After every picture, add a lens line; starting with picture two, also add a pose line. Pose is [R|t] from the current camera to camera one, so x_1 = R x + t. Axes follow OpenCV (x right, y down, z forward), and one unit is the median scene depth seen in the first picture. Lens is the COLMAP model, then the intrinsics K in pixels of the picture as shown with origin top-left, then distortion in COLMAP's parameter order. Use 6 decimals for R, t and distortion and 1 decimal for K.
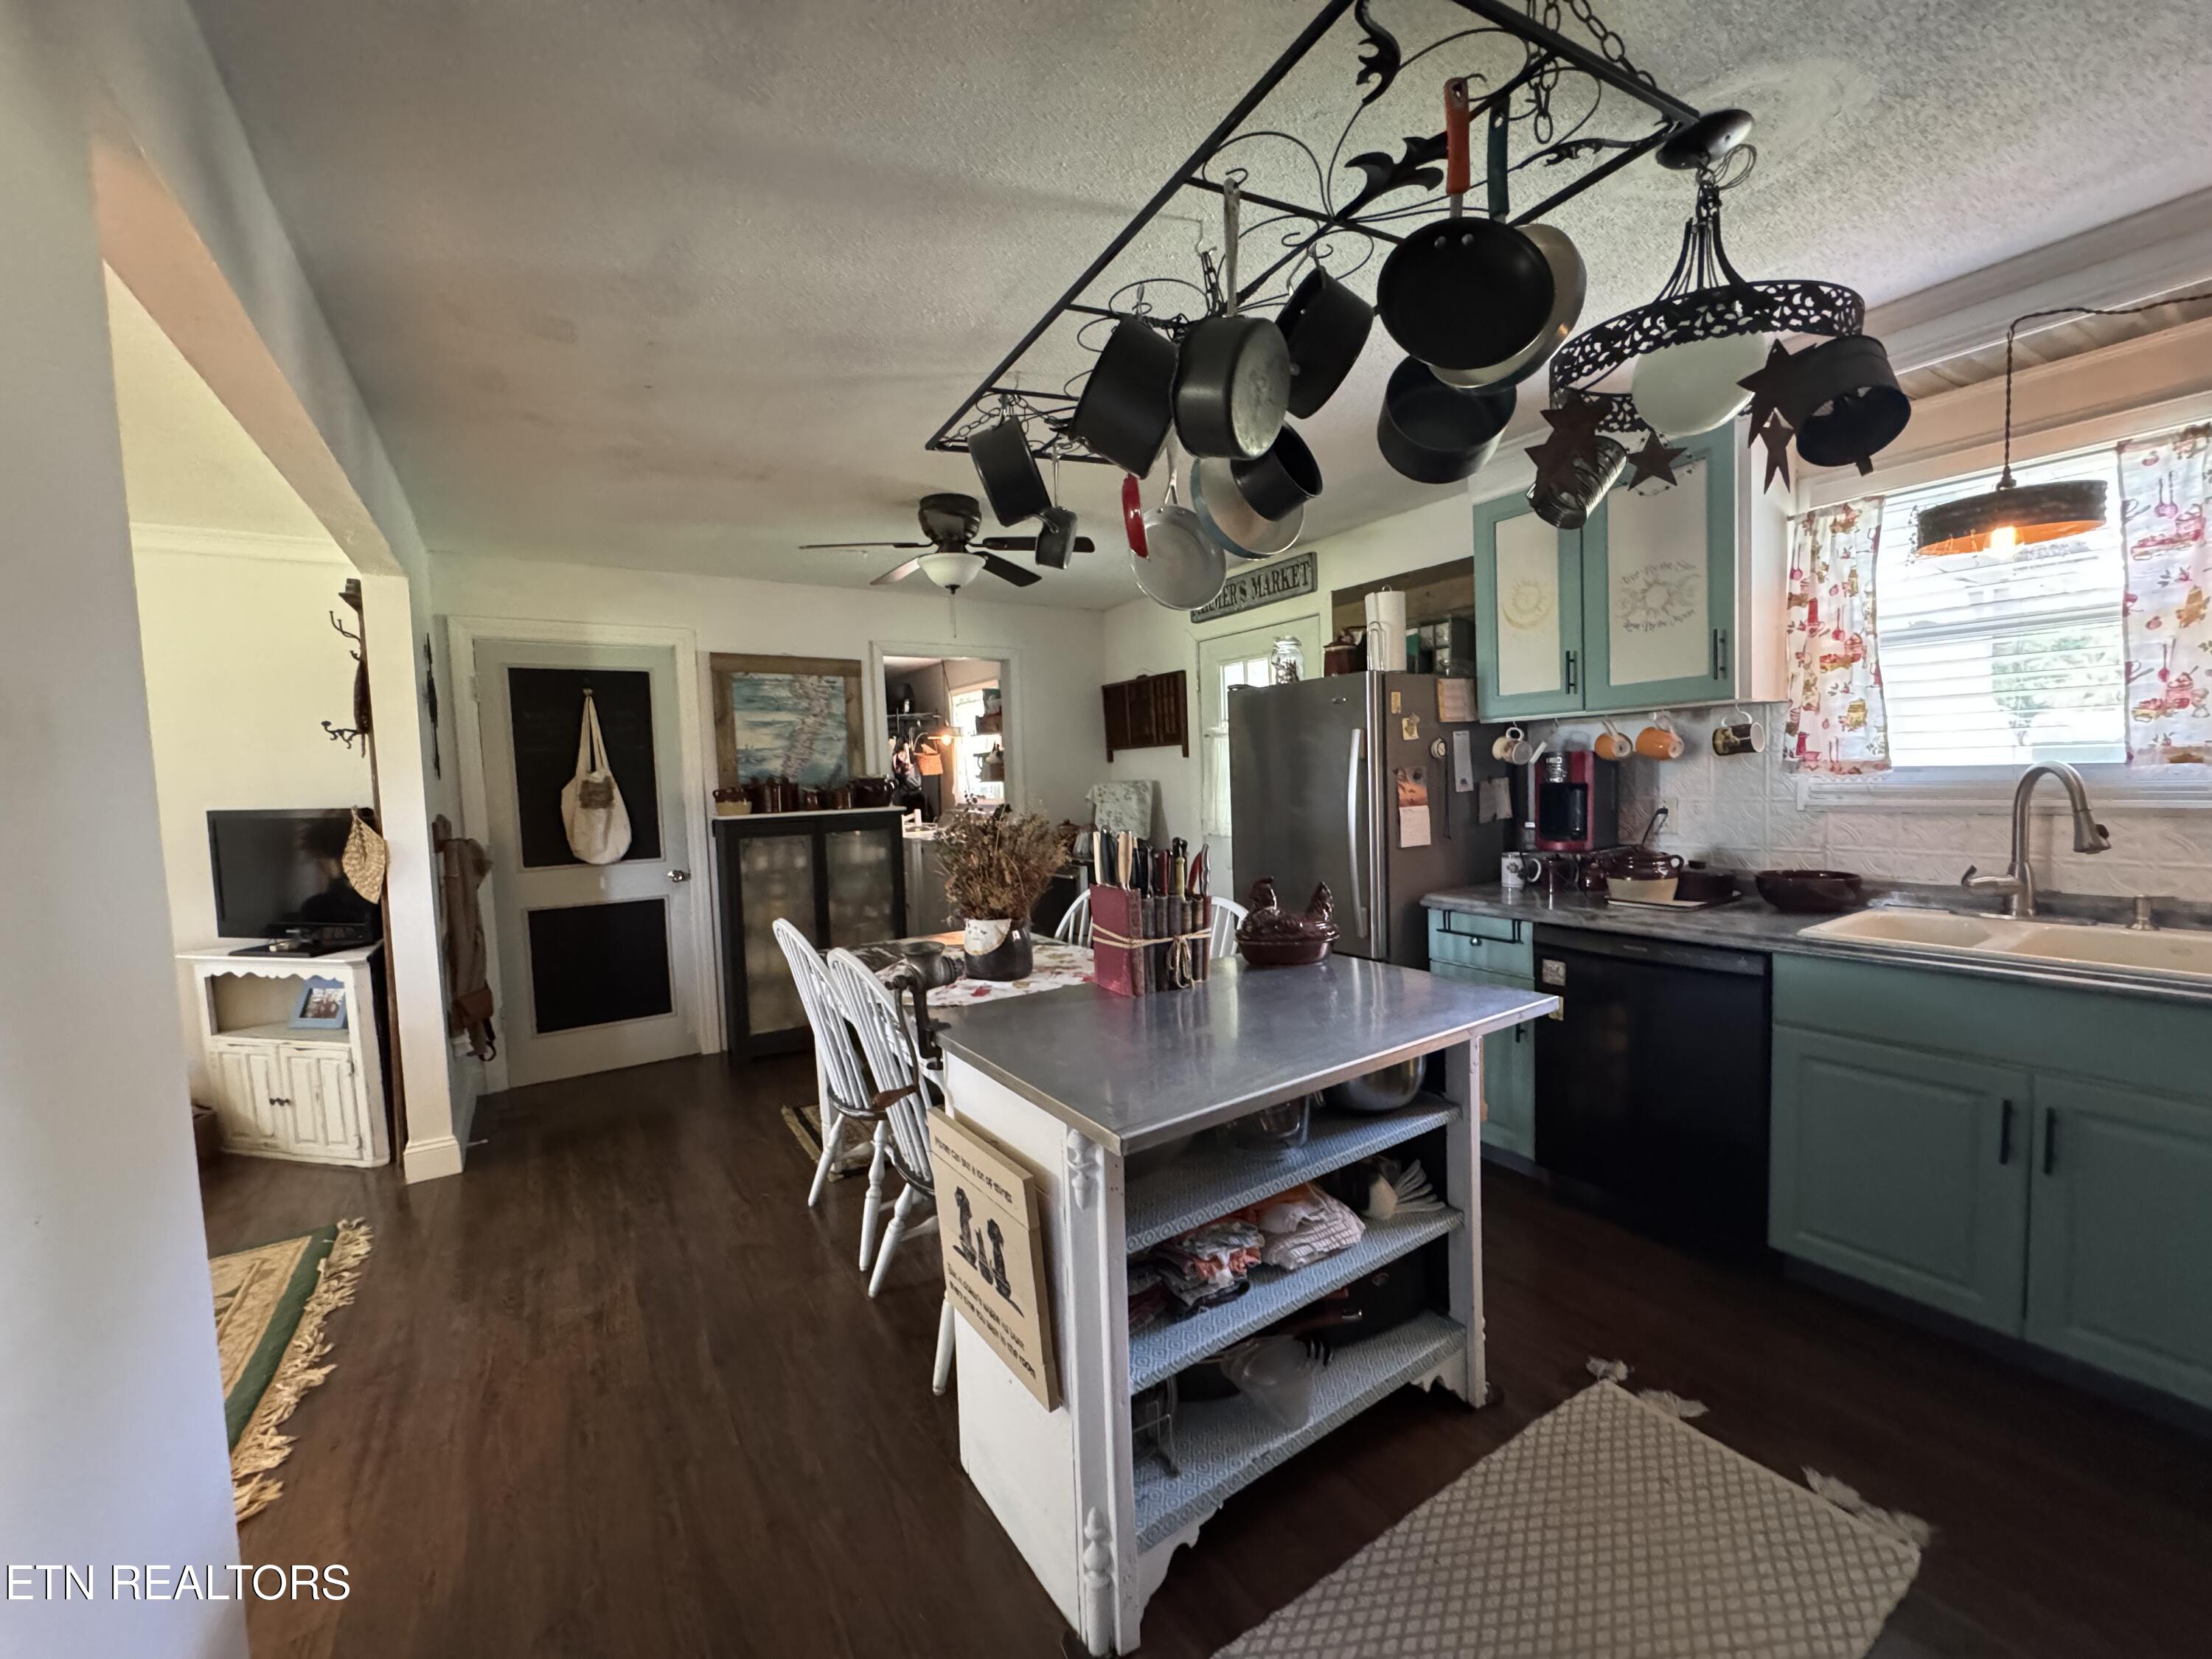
lens RADIAL K [[884.3, 0, 1095.3], [0, 884.3, 825.6], [0, 0, 1]] dist [0.001879, 0.000054]
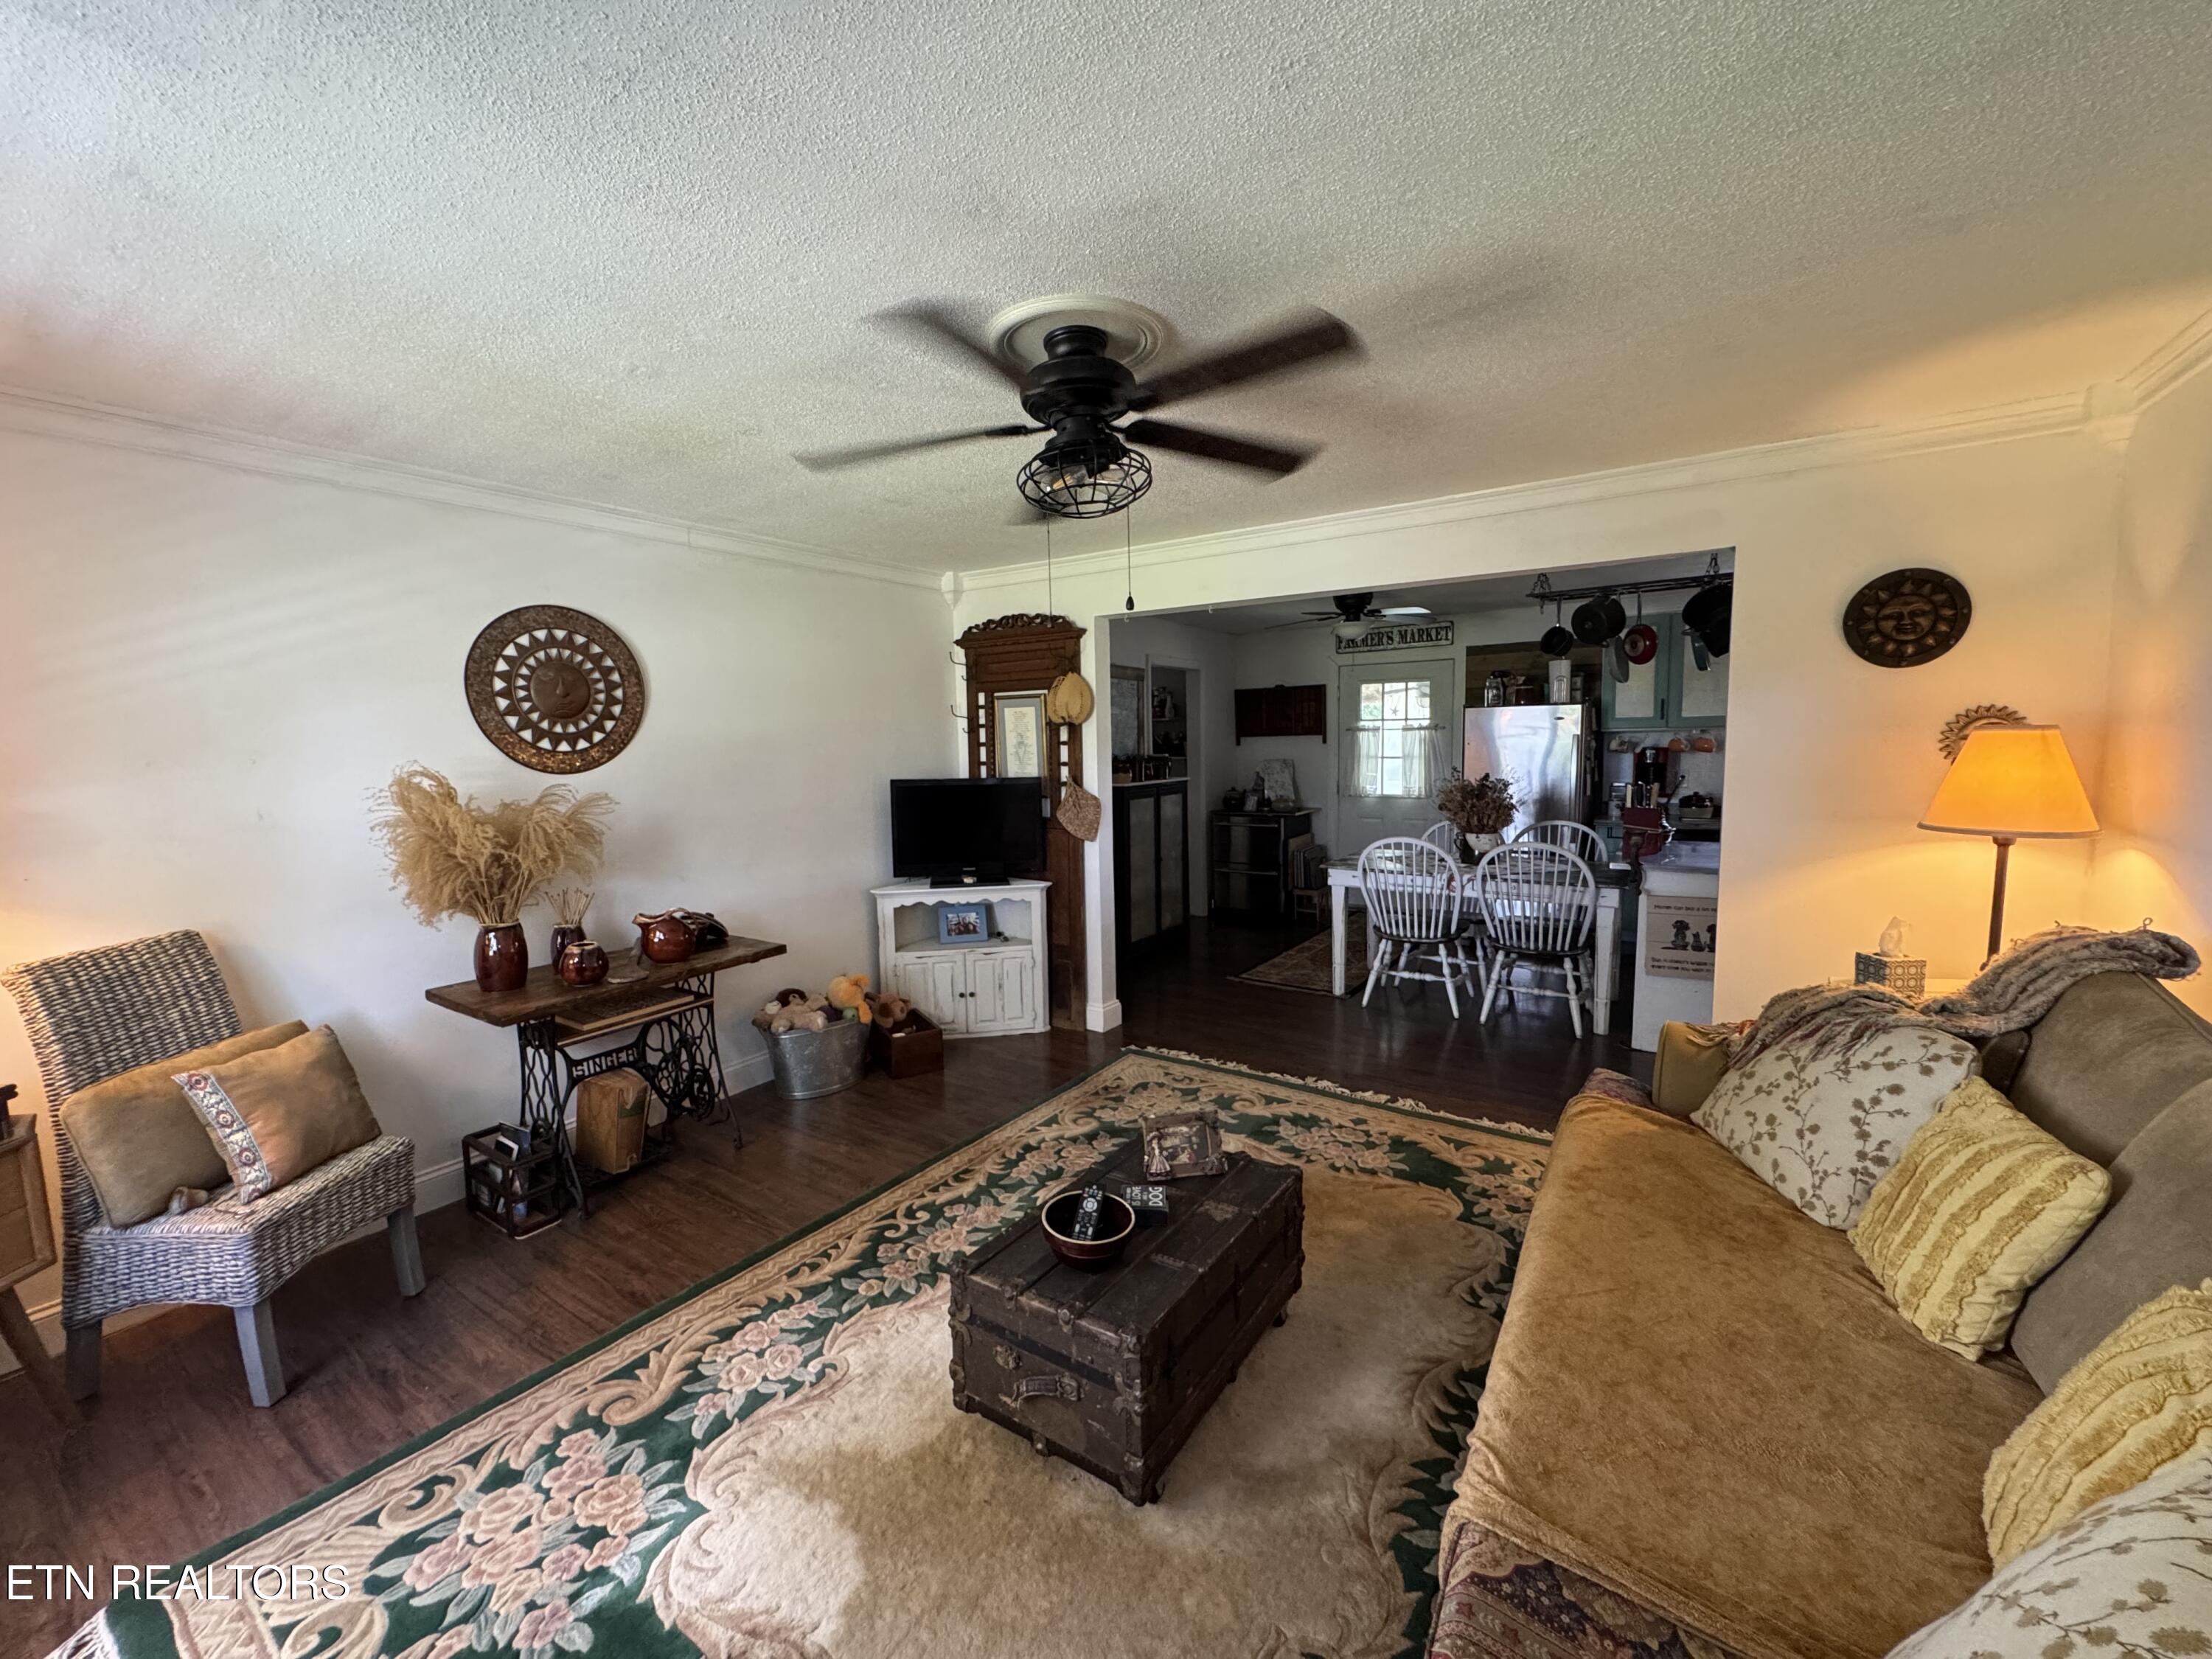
lens RADIAL K [[884.3, 0, 1110.5], [0, 884.3, 821.4], [0, 0, 1]] dist [0.001879, 0.000054]
pose [[0.913427, -0.022260, 0.406394, -1.272929], [0.013528, 0.999612, 0.024349, 0.018539], [-0.406779, -0.016743, 0.913373, -0.316208]]
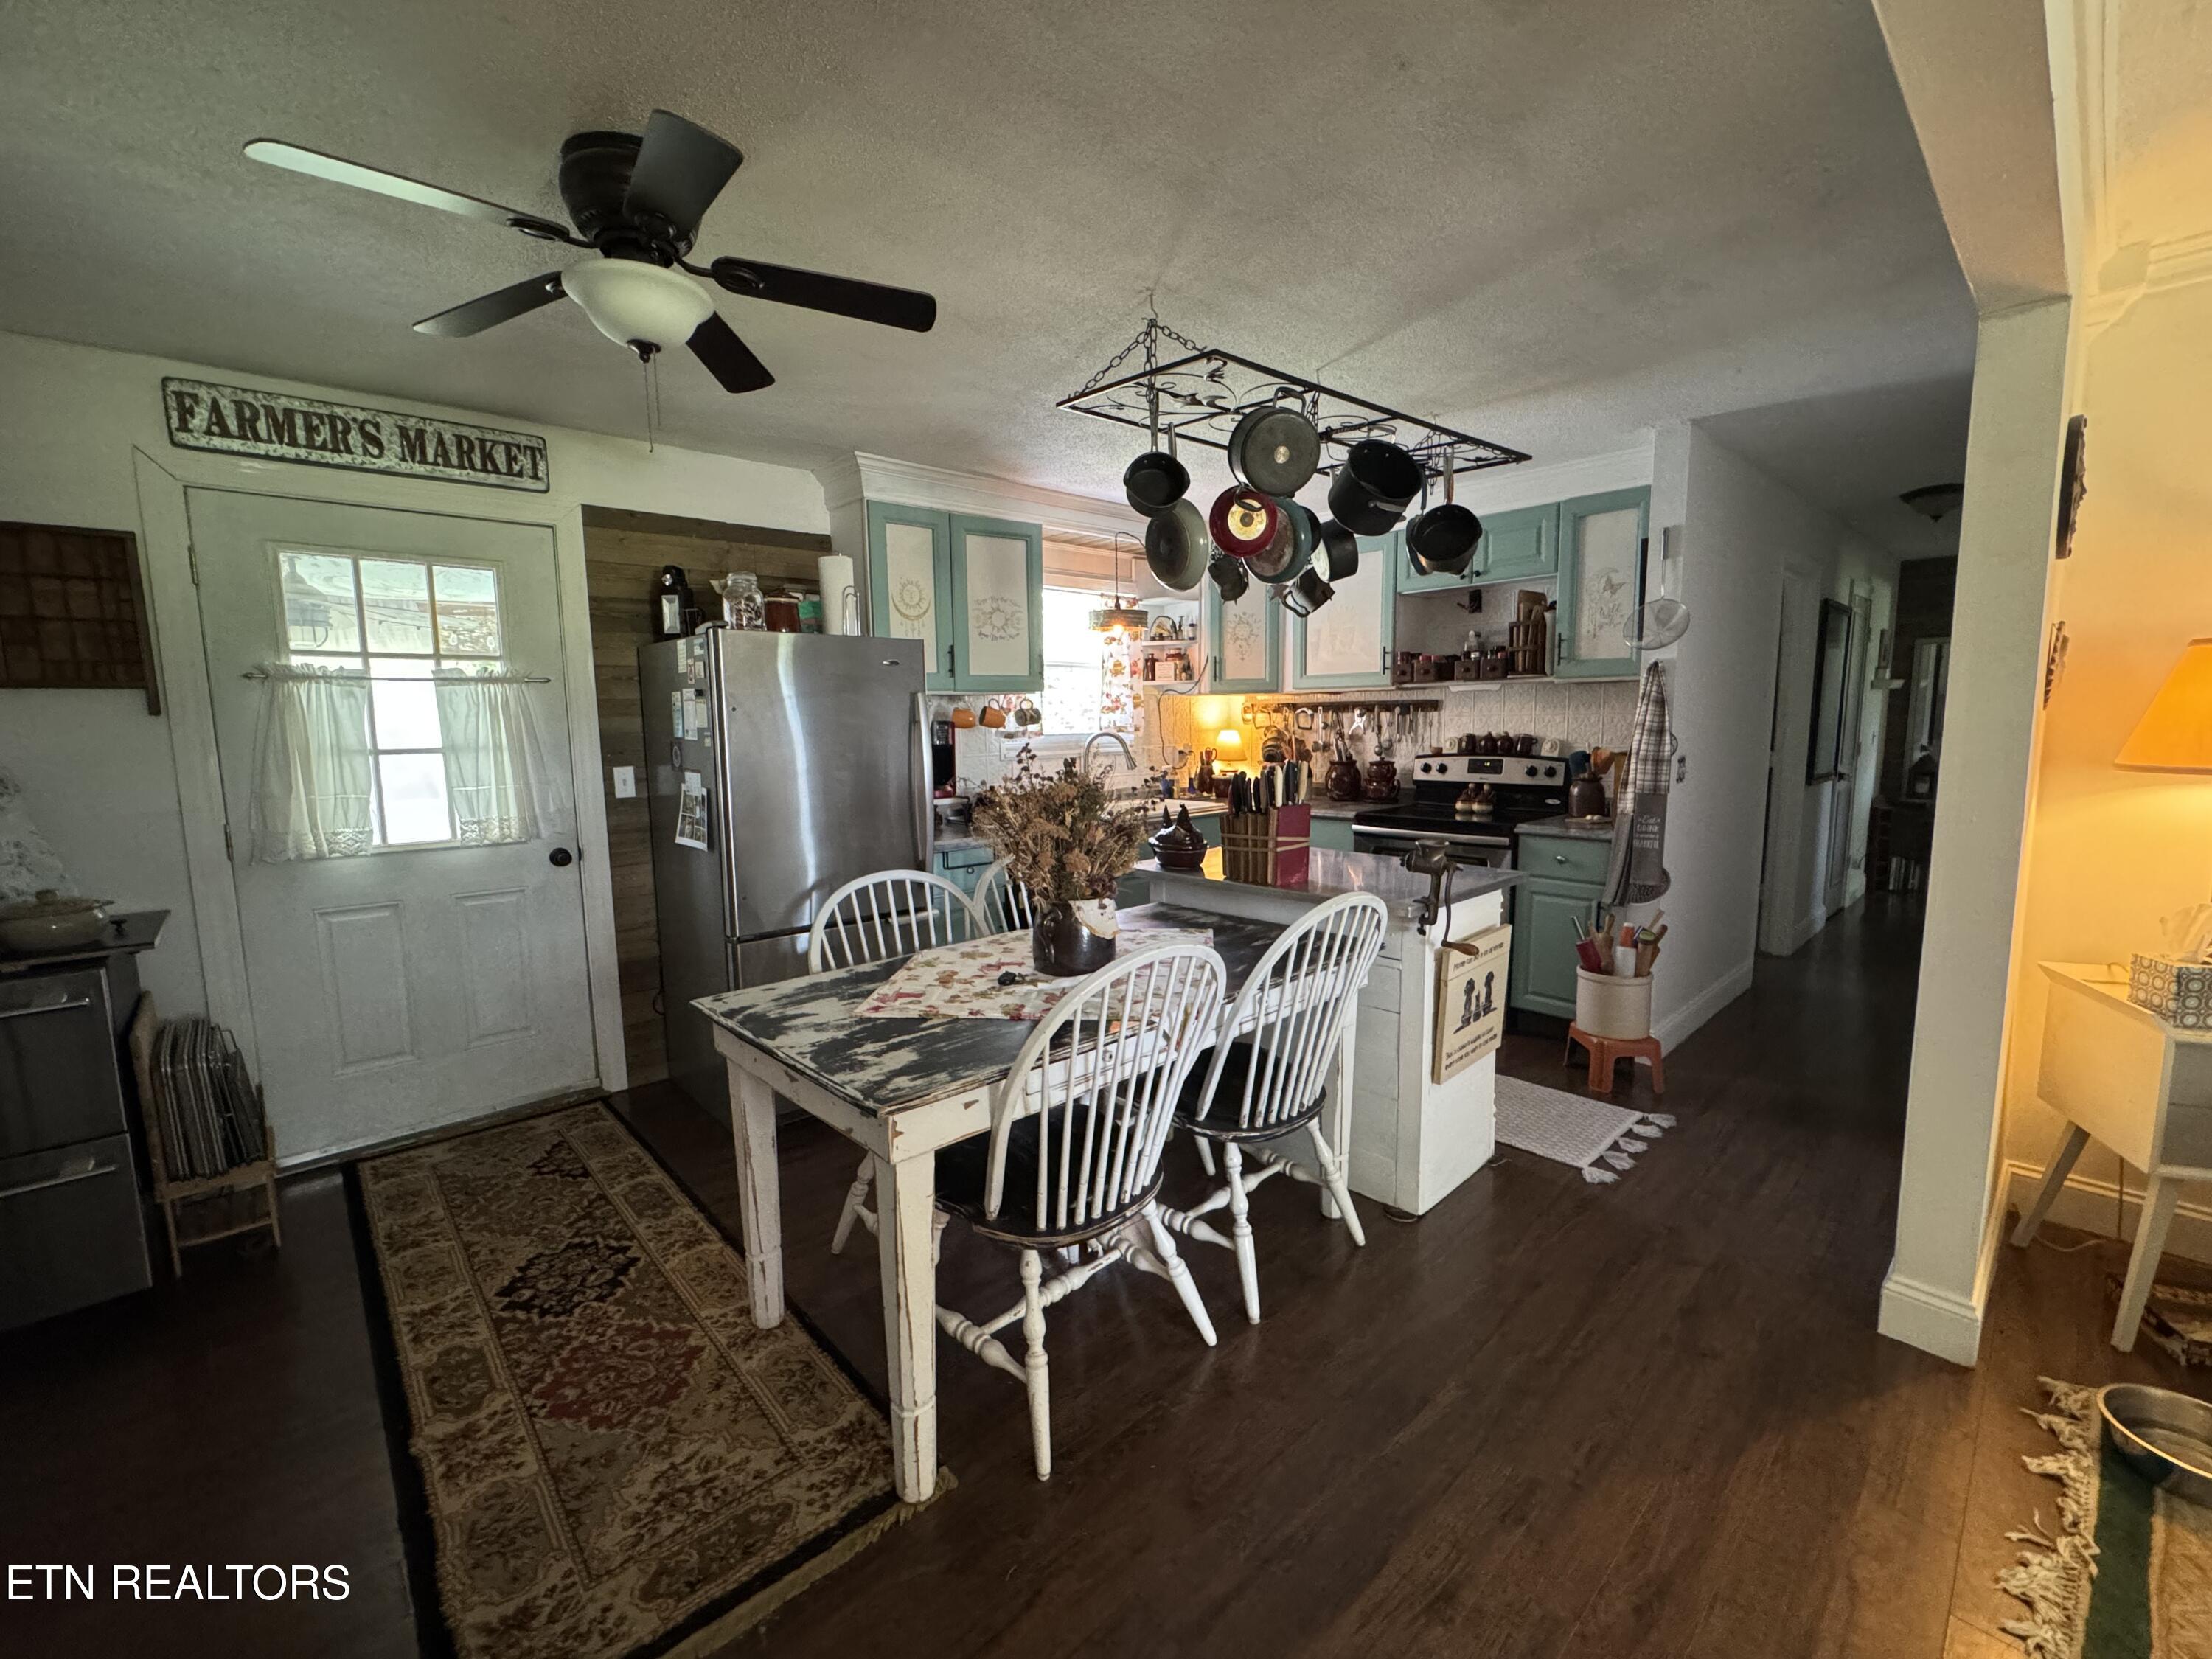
lens RADIAL K [[884.3, 0, 1109.4], [0, 884.3, 821.4], [0, 0, 1]] dist [0.001879, 0.000054]
pose [[-0.164648, -0.088779, 0.982349, -0.727874], [0.077672, 0.991681, 0.102640, -0.043547], [-0.983289, 0.093201, -0.156383, 0.857578]]
